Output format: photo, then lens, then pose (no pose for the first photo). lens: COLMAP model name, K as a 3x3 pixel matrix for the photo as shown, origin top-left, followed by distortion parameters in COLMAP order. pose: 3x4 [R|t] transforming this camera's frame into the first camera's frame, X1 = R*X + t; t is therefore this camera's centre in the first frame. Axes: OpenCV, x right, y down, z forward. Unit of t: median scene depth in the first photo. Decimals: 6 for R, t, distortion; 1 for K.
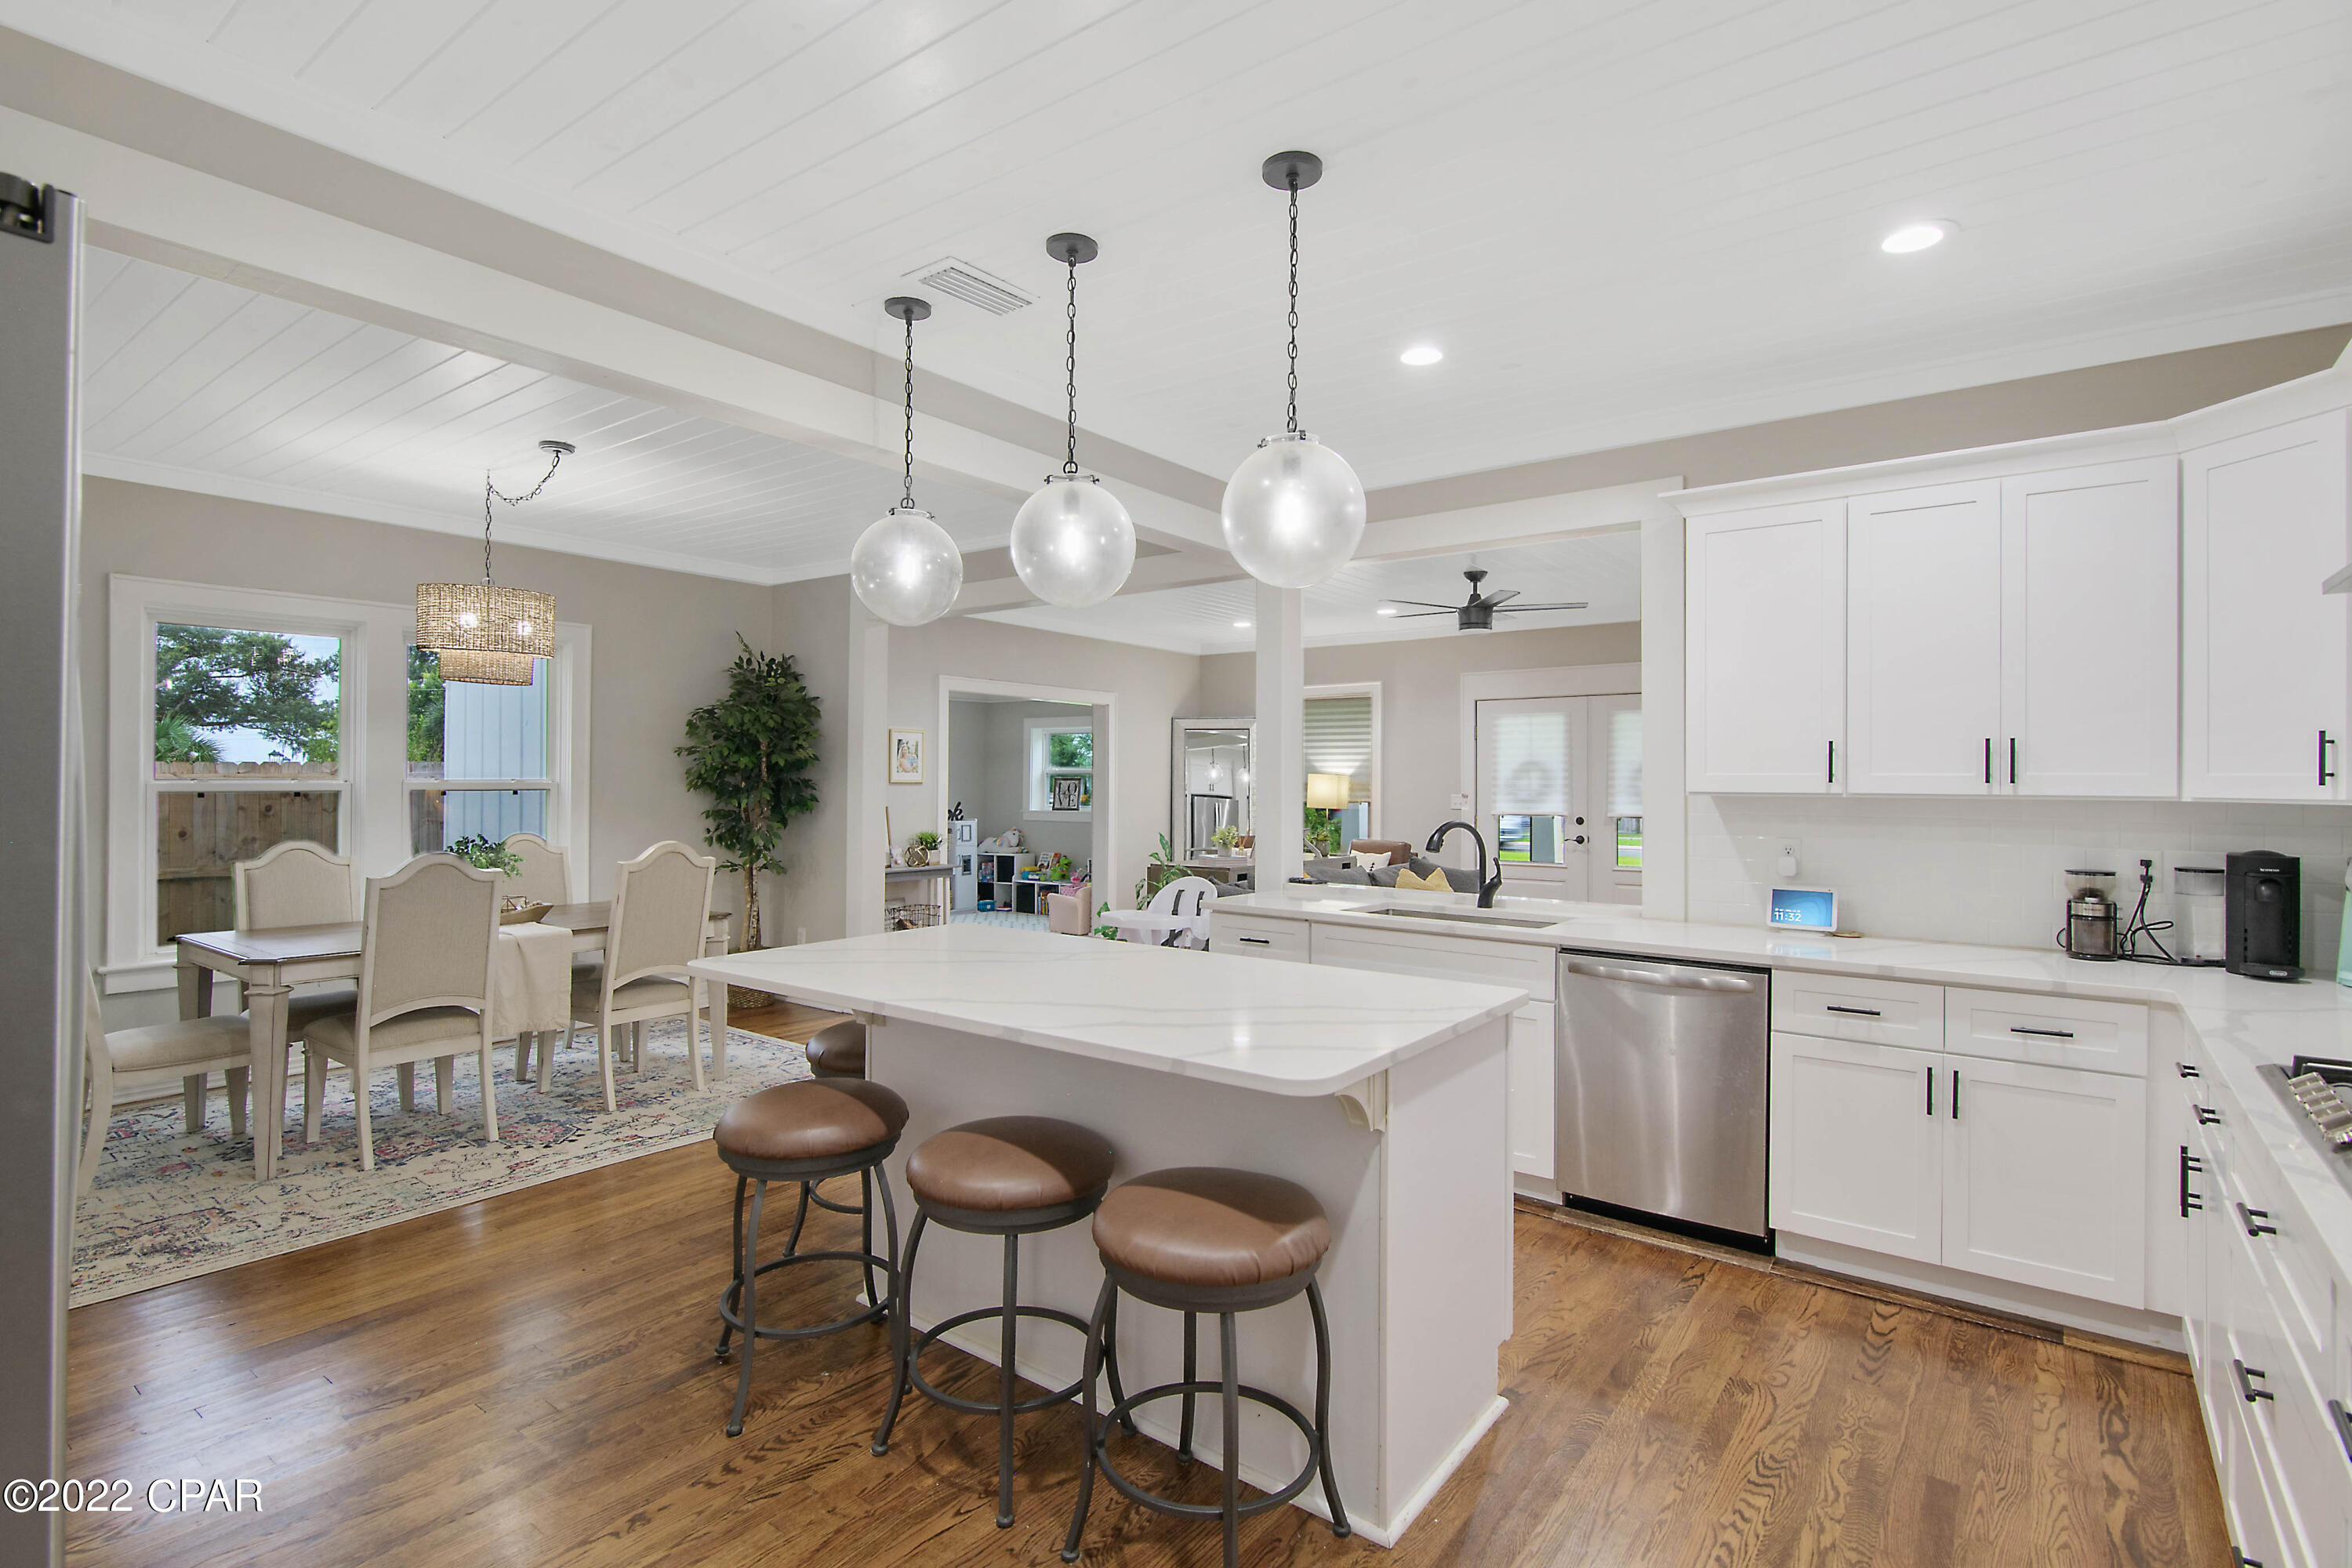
lens RADIAL K [[1139.7, 0, 1173.1], [0, 1139.7, 770.9], [0, 0, 1]] dist [0.012169, -0.000192]
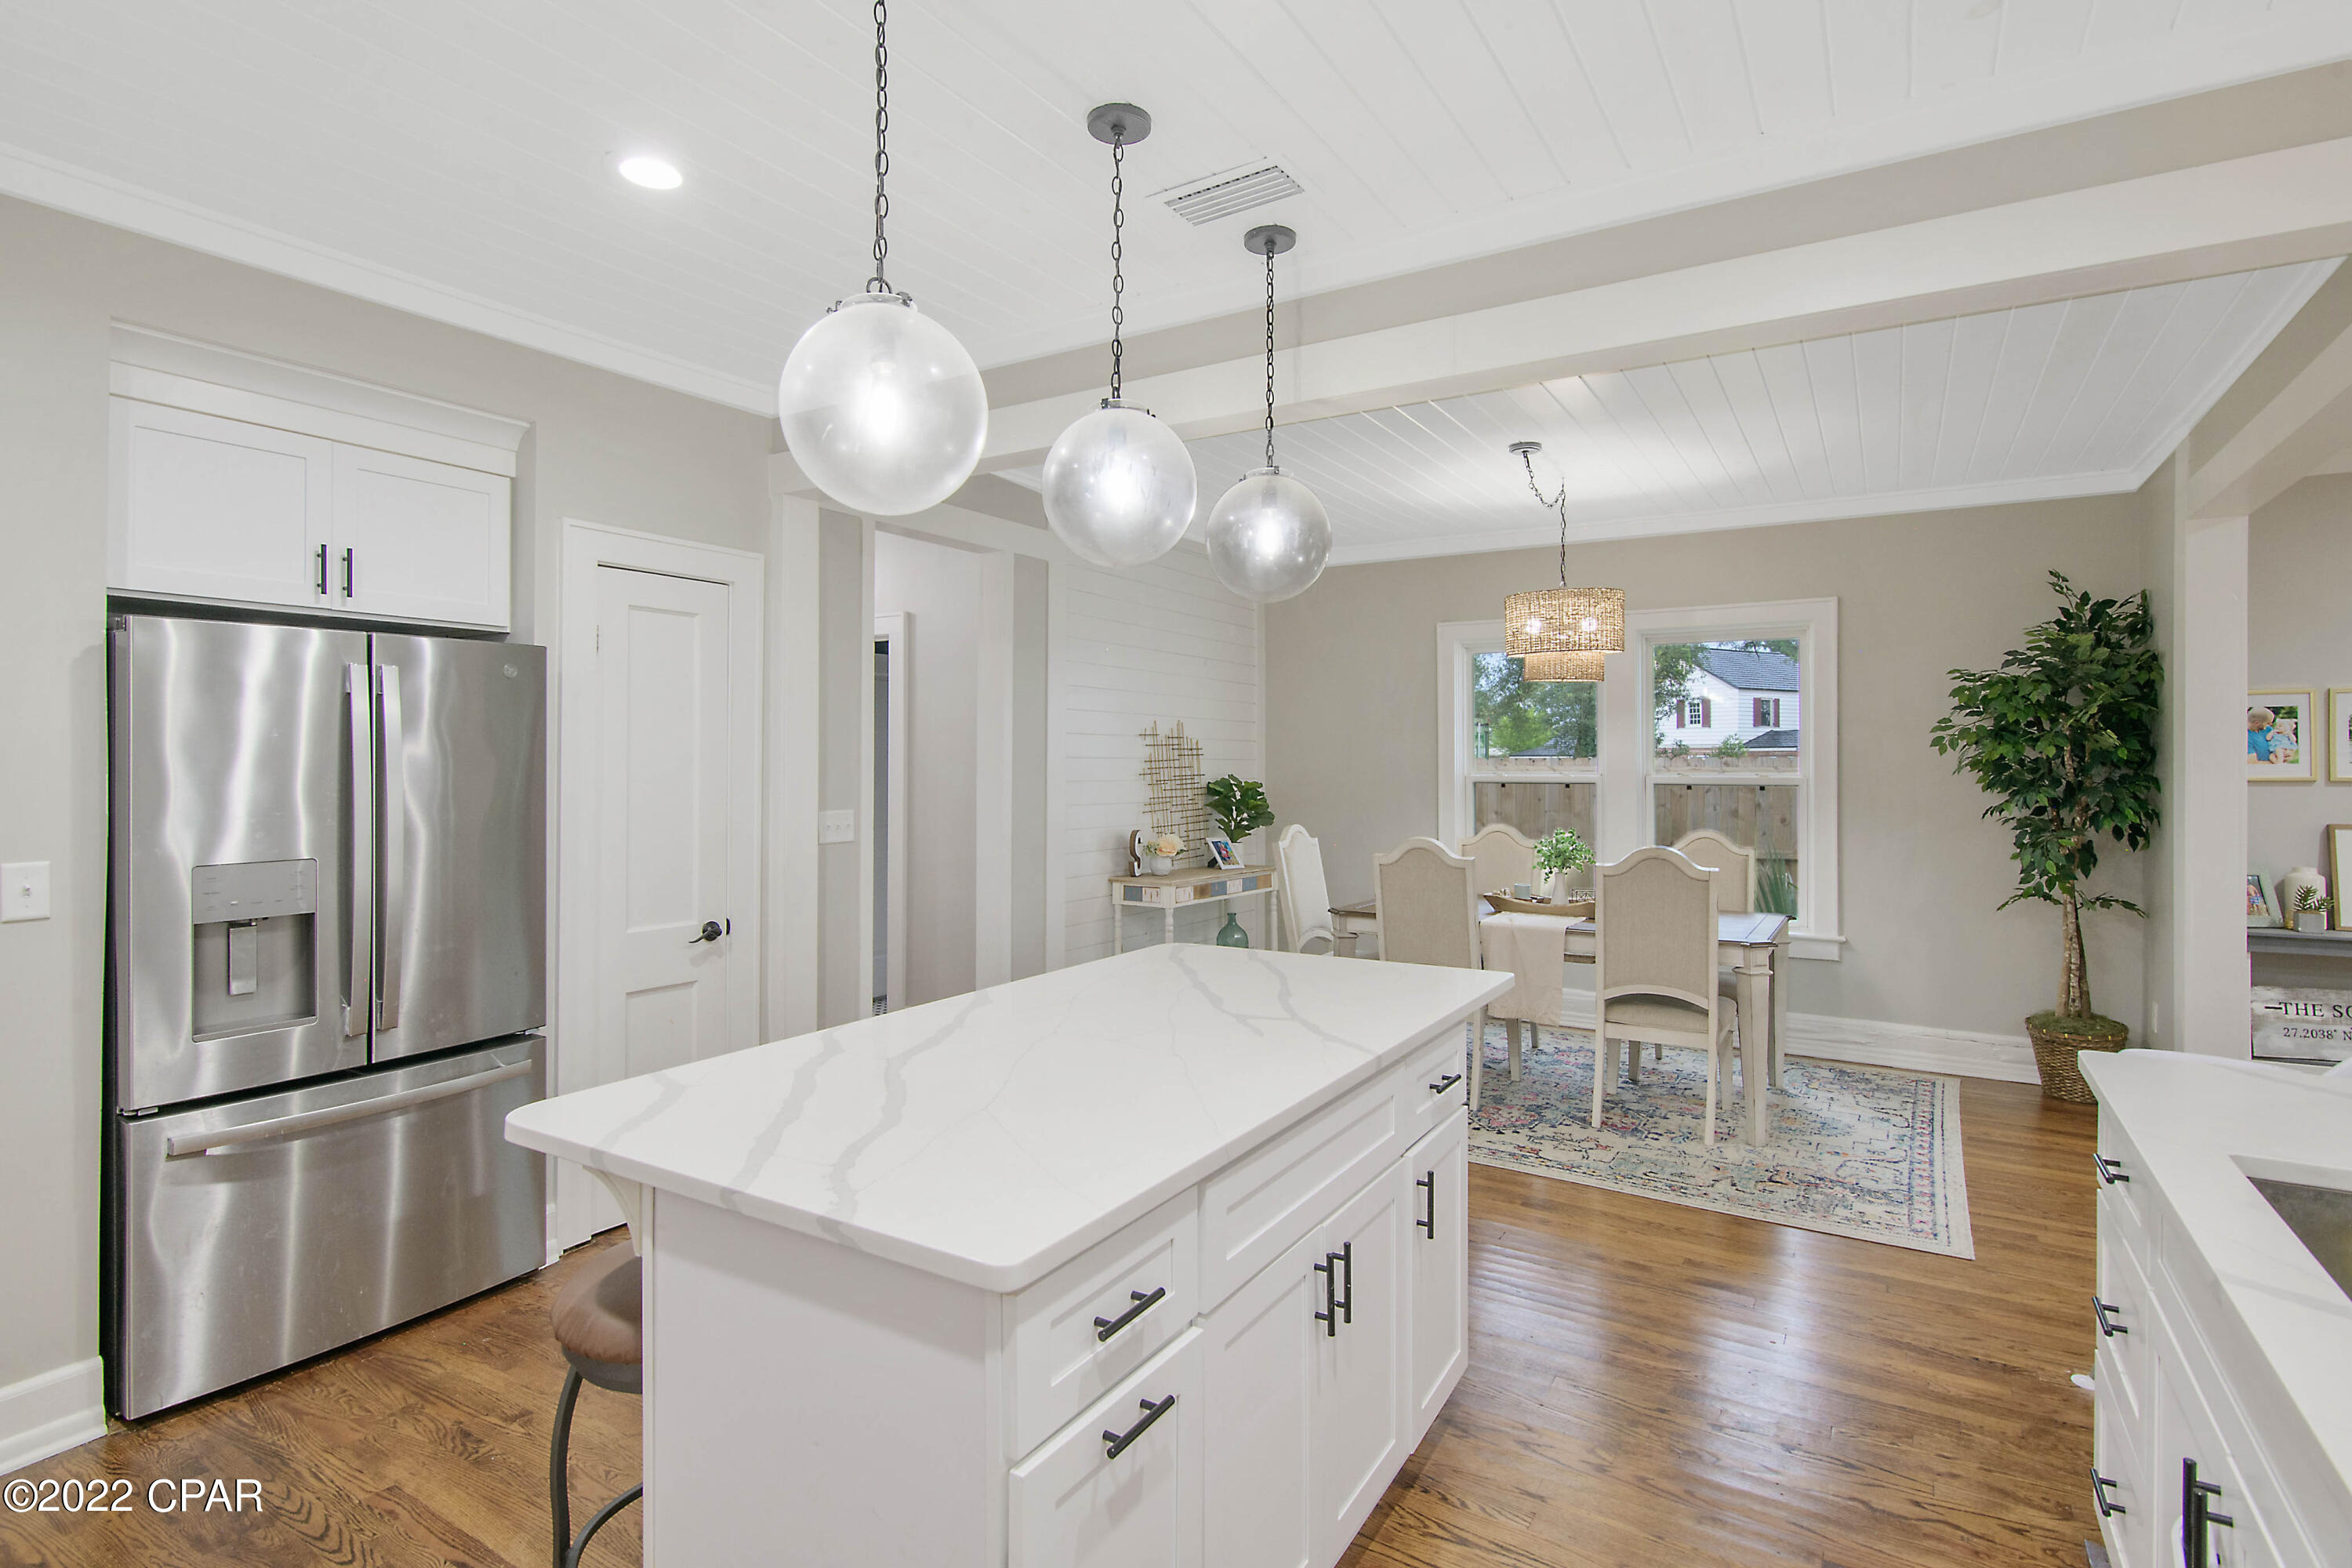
lens RADIAL K [[1139.7, 0, 1184.8], [0, 1139.7, 745.9], [0, 0, 1]] dist [0.012169, -0.000192]
pose [[0.099949, -0.020879, -0.994774, 0.427979], [0.006602, 0.999772, -0.020321, -0.000090], [0.994971, -0.004537, 0.100064, 0.582585]]
